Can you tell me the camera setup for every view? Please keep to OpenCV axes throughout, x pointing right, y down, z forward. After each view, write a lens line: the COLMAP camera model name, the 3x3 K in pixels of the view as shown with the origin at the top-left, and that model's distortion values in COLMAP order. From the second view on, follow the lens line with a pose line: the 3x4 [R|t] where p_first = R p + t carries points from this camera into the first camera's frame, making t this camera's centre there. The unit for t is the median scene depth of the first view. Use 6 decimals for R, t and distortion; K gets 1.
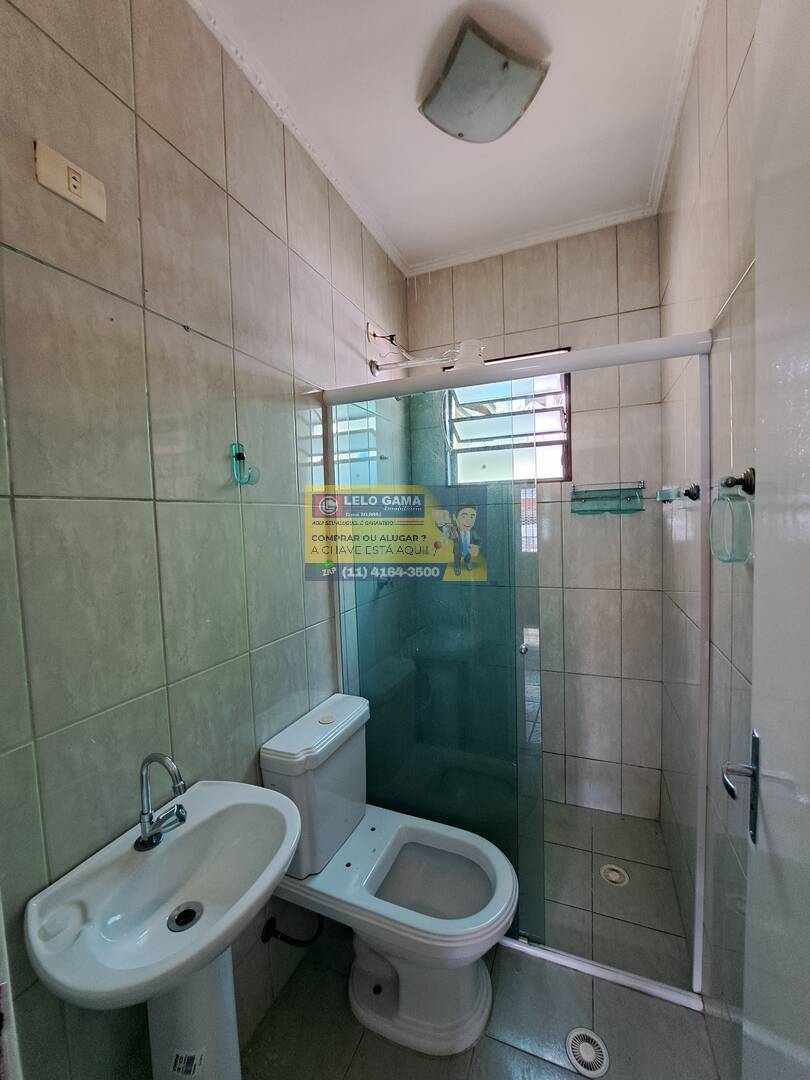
lens RADIAL K [[431.2, 0, 406.8], [0, 431.2, 540.6], [0, 0, 1]] dist [-0.014814, -0.001787]
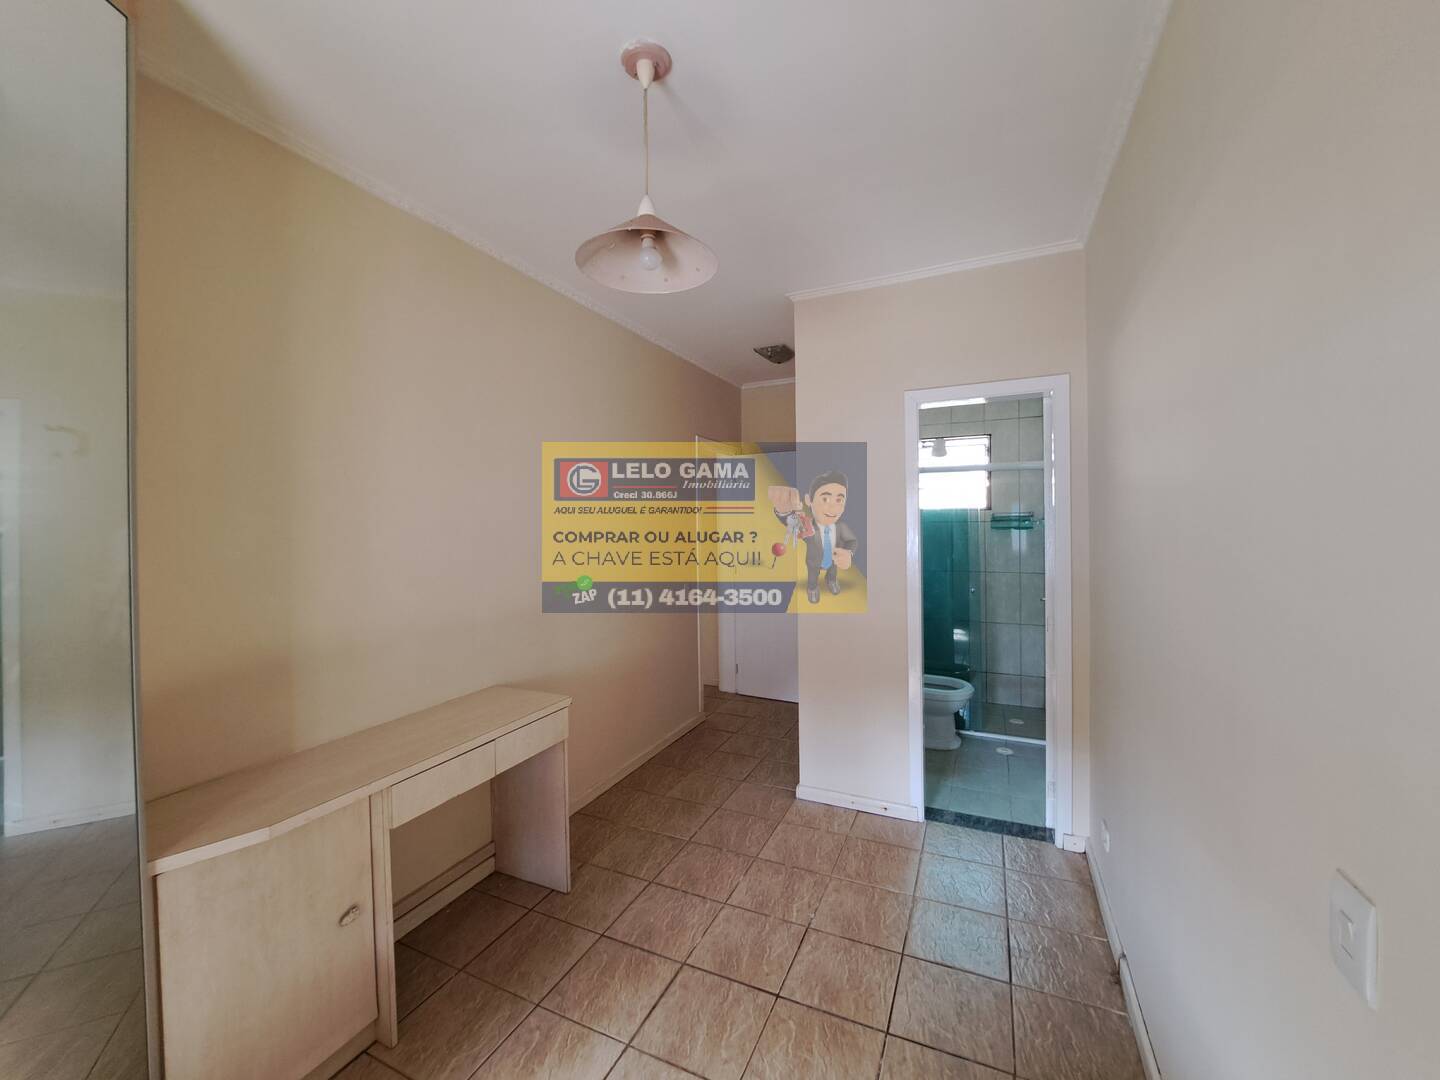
lens RADIAL K [[574.9, 0, 718.6], [0, 574.9, 534.5], [0, 0, 1]] dist [-0.014814, -0.001787]
pose [[0.998932, 0.020246, -0.041521, -0.604272], [-0.021879, 0.998989, -0.039267, 0.072403], [0.040684, 0.040133, 0.998366, -1.317157]]
